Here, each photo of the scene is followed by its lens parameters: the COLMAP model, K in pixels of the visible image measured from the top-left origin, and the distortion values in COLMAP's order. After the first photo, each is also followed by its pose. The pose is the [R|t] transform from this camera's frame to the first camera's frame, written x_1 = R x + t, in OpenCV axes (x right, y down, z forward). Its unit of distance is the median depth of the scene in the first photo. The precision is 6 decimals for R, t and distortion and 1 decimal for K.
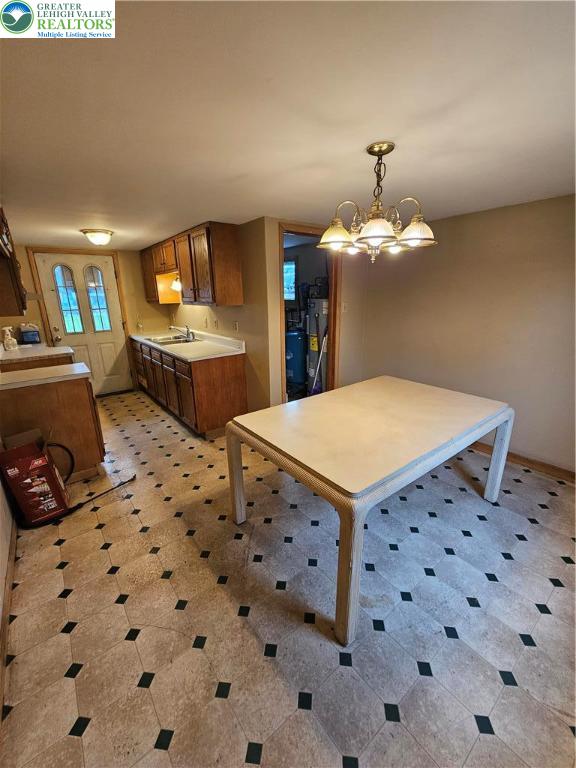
lens RADIAL K [[313.7, 0, 288.2], [0, 313.7, 384.2], [0, 0, 1]] dist [-0.002481, -0.000375]
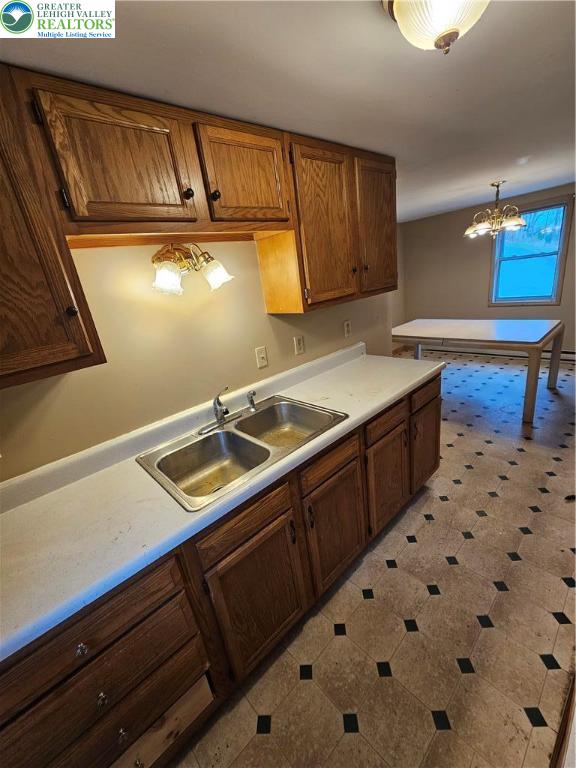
lens RADIAL K [[313.7, 0, 288.6], [0, 313.7, 386.2], [0, 0, 1]] dist [-0.002481, -0.000375]
pose [[-0.076495, -0.307899, 0.948339, -0.839833], [0.404325, 0.859835, 0.311778, -0.341597], [-0.911411, 0.407287, 0.058718, 1.150925]]
